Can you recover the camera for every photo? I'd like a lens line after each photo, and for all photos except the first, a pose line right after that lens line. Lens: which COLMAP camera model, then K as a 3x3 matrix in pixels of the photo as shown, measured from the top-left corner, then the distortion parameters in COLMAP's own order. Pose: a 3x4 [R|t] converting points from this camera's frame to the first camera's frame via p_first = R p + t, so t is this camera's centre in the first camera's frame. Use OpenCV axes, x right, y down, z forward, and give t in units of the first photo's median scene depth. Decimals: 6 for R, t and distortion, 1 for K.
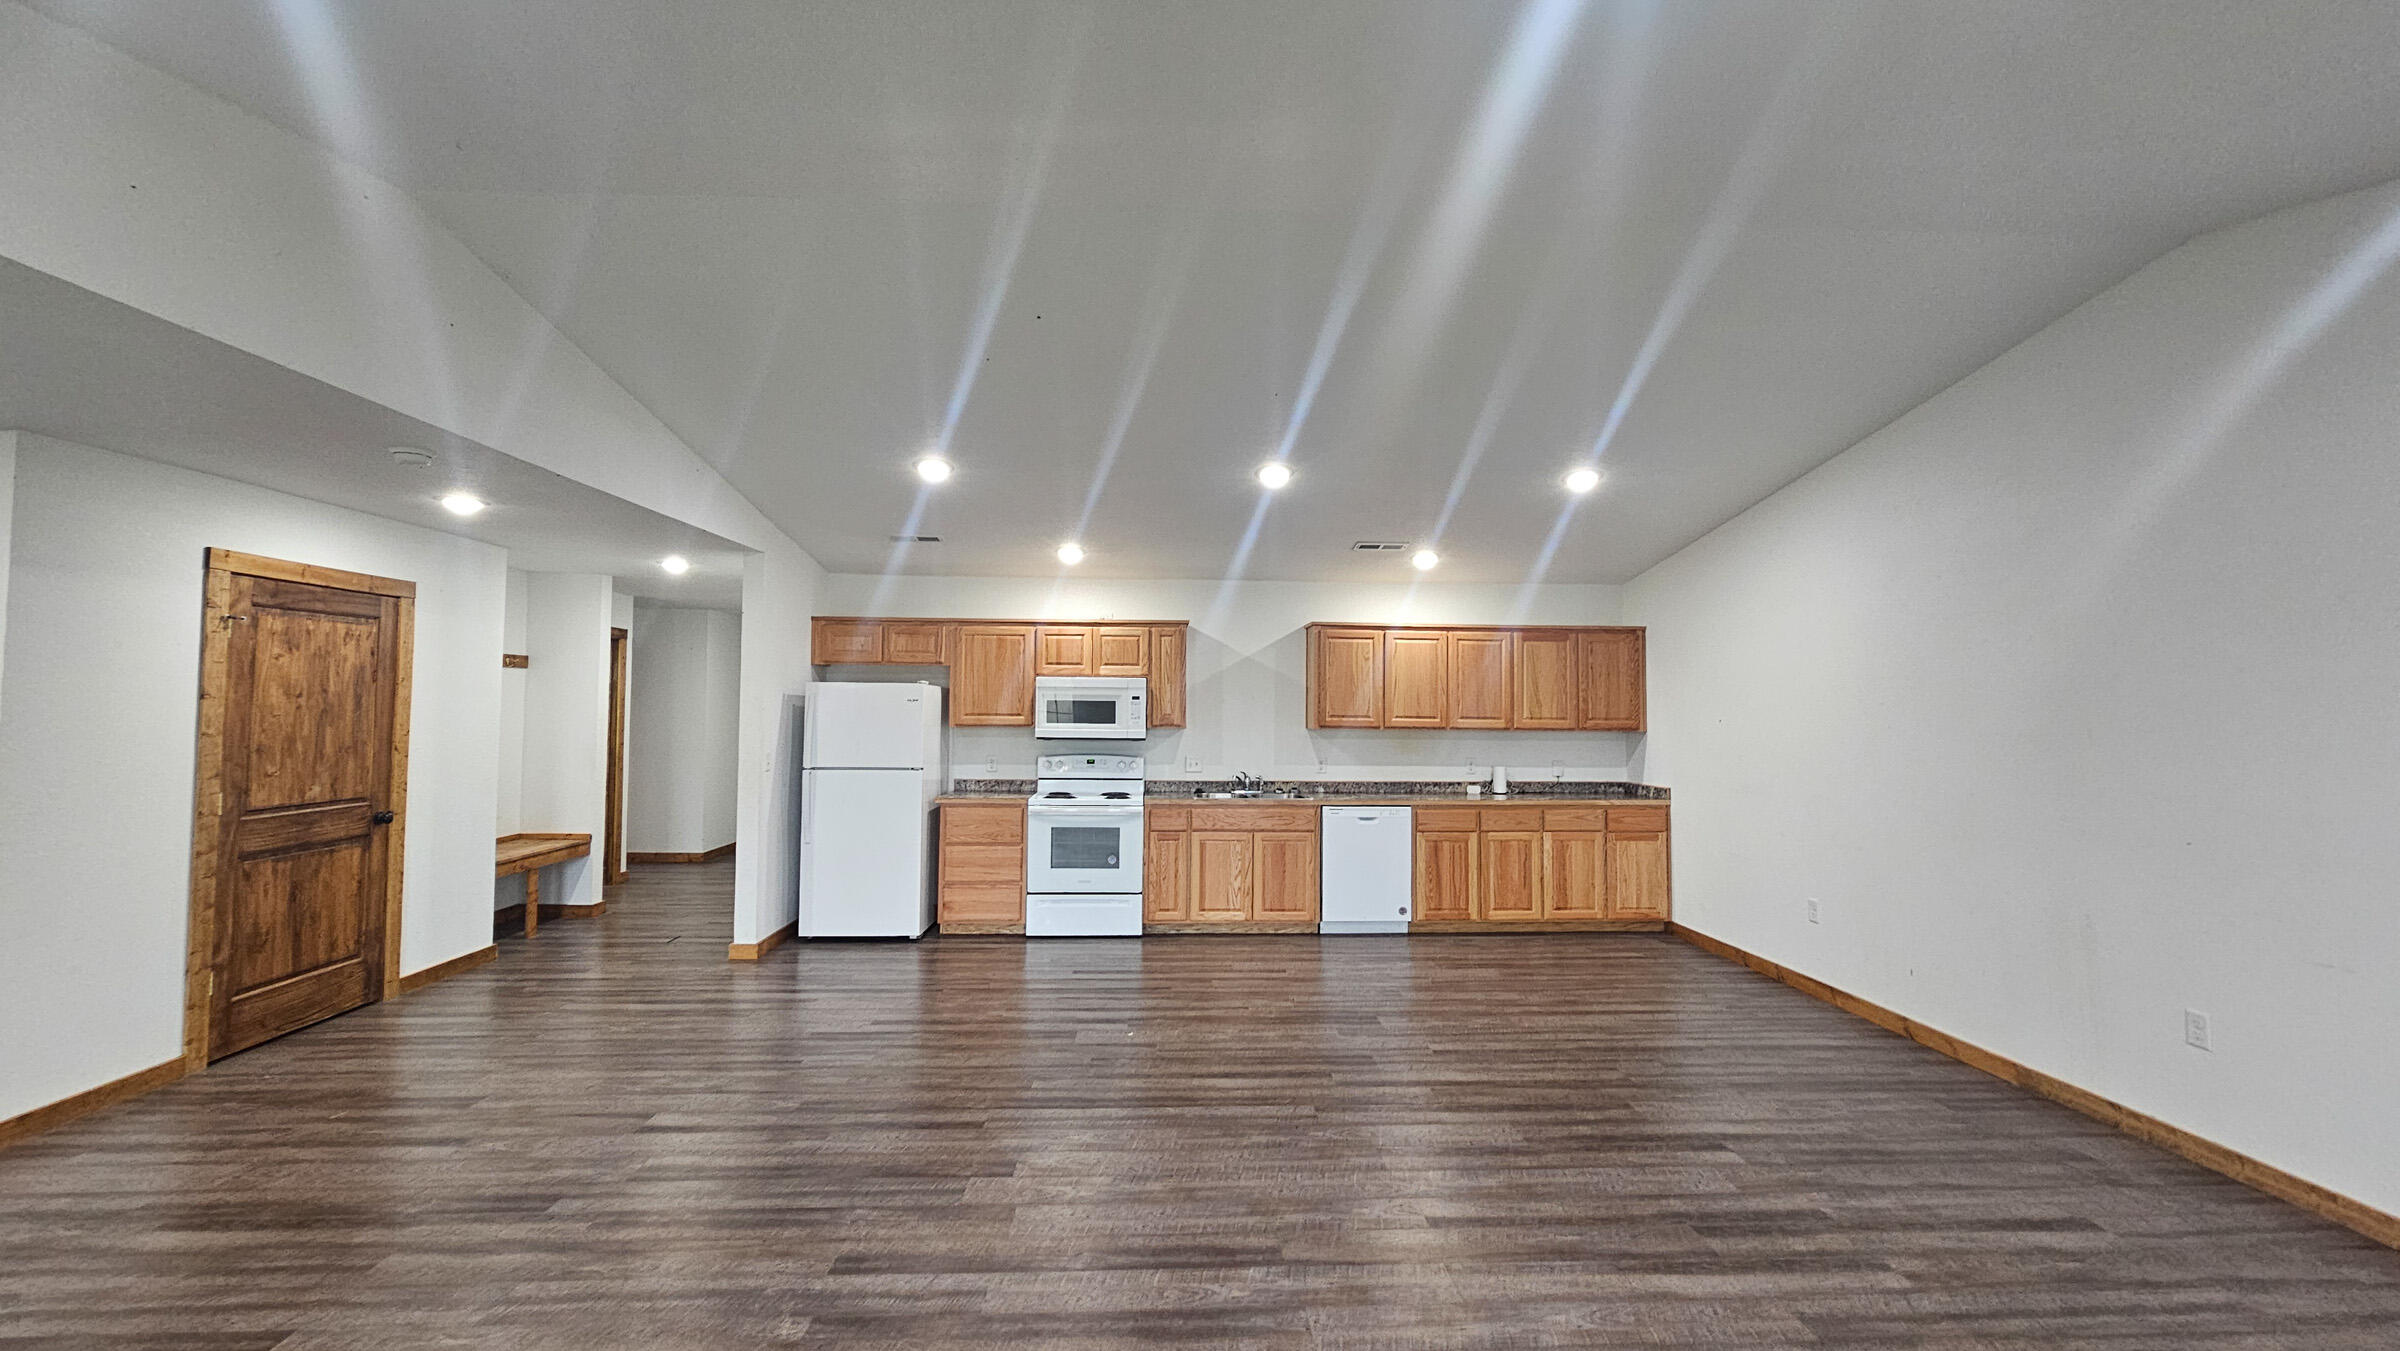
lens RADIAL K [[976.4, 0, 1204.6], [0, 976.4, 672.3], [0, 0, 1]] dist [-0.002084, -0.000509]
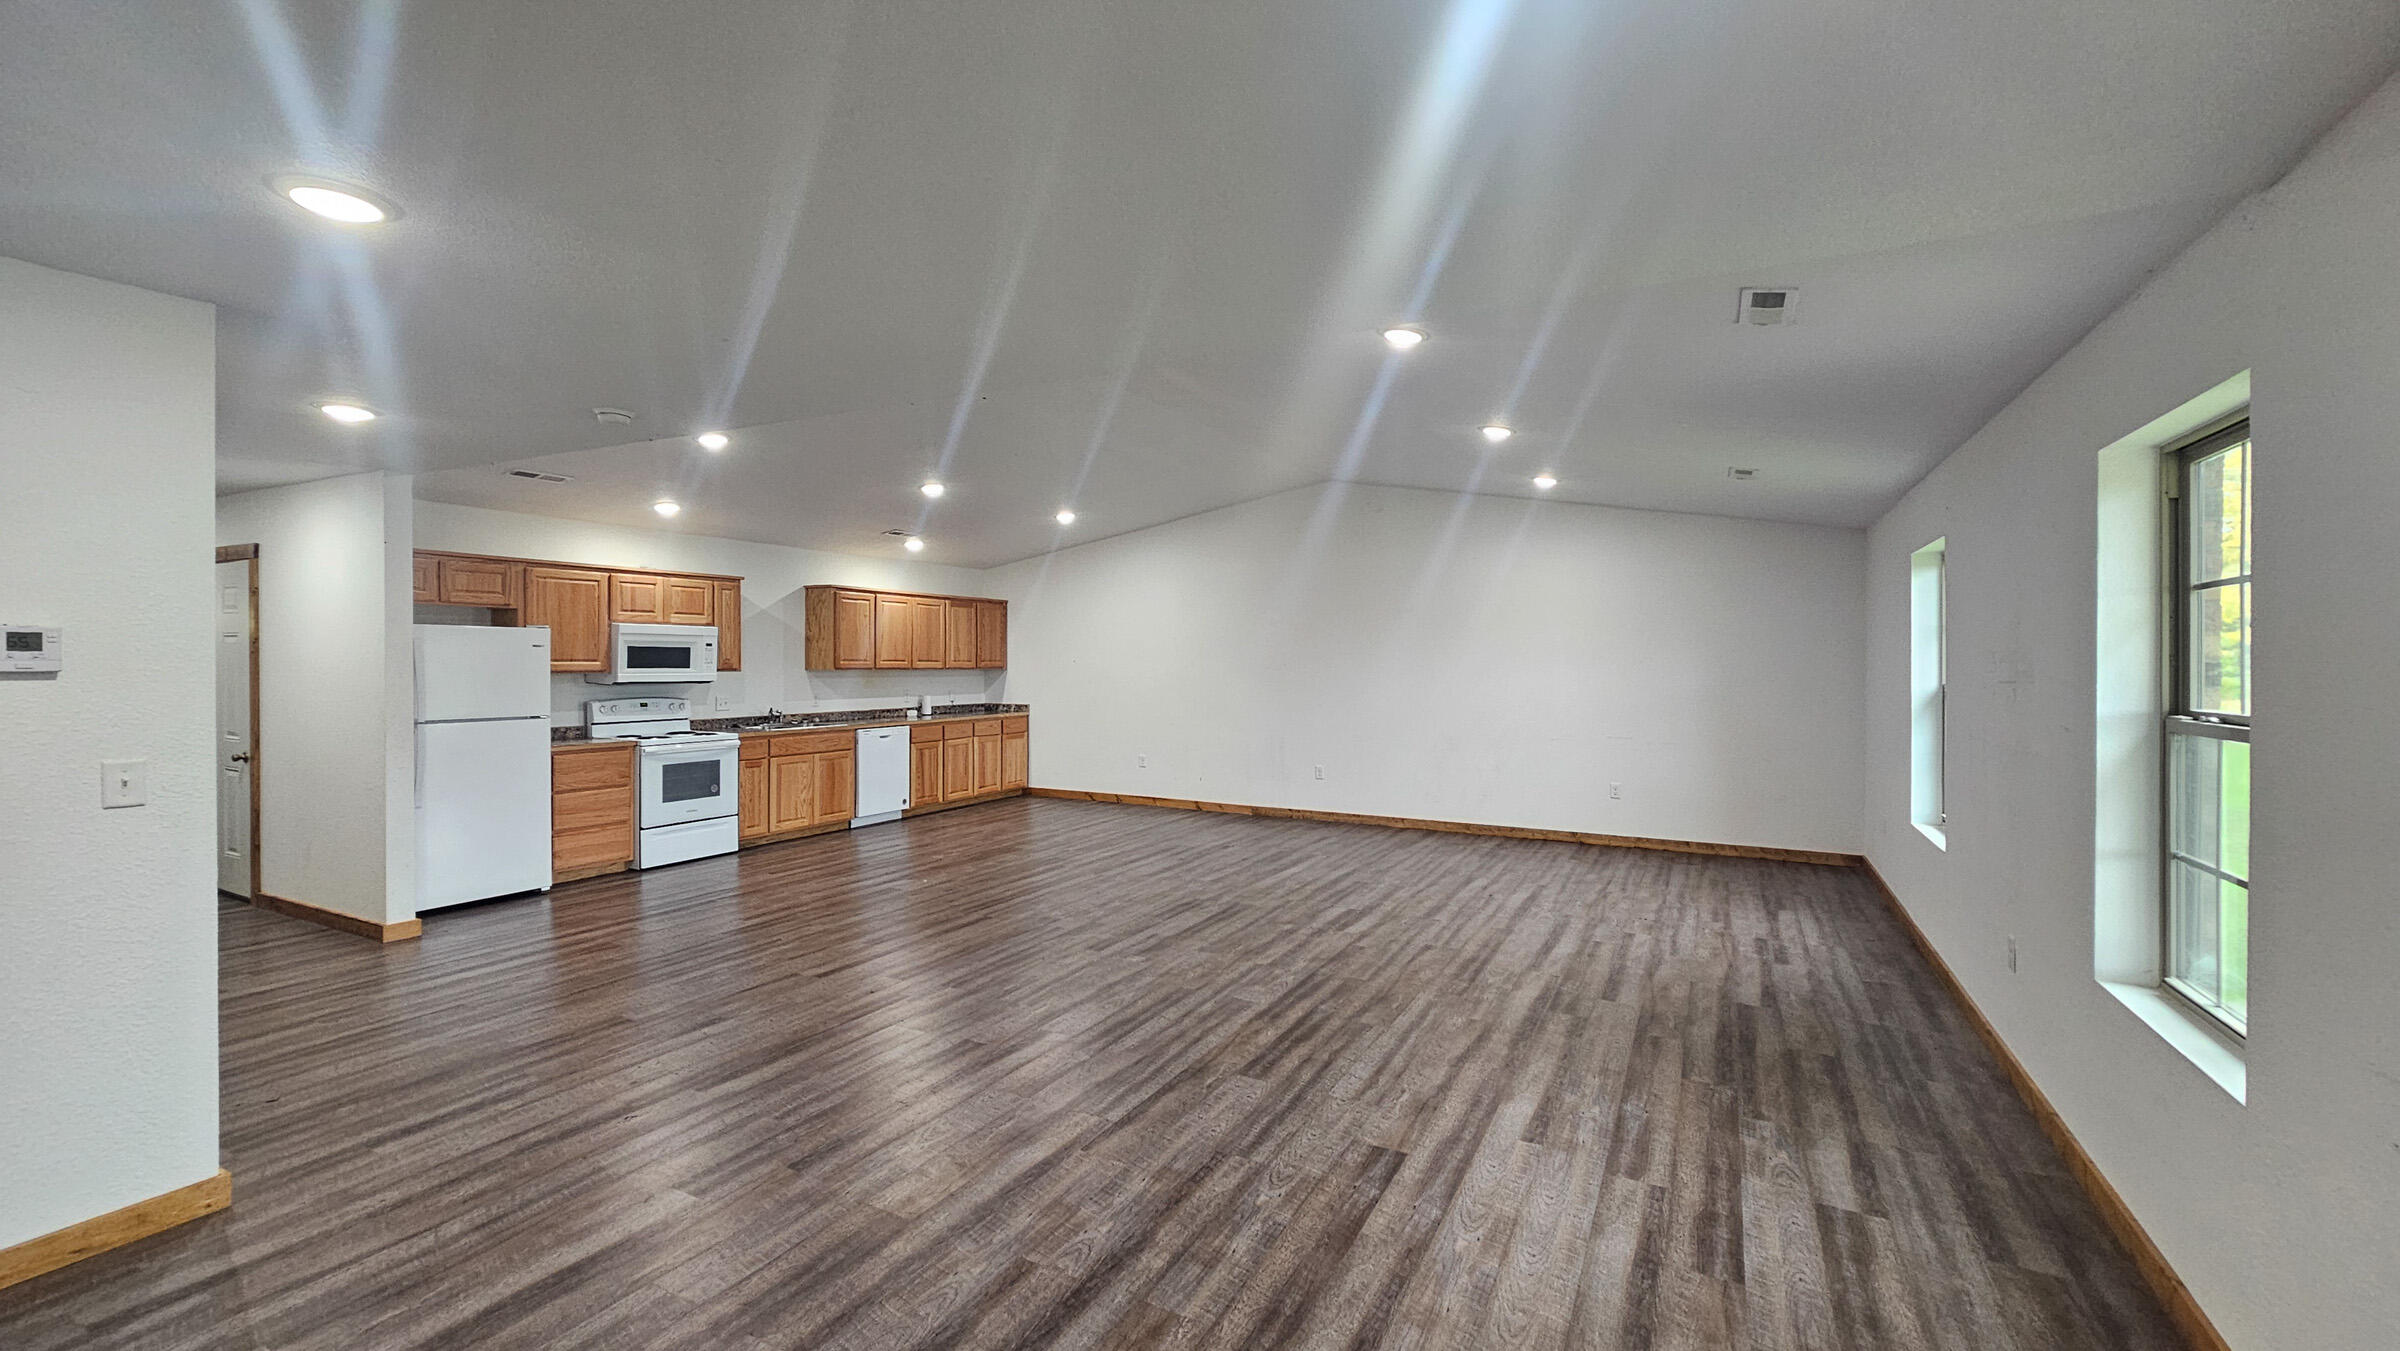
lens RADIAL K [[976.4, 0, 1204.6], [0, 976.4, 672.3], [0, 0, 1]] dist [-0.002084, -0.000509]
pose [[0.508746, -0.016108, 0.860766, -1.067228], [-0.034446, 0.998644, 0.039047, -0.007228], [-0.860227, -0.049514, 0.507501, -0.070088]]
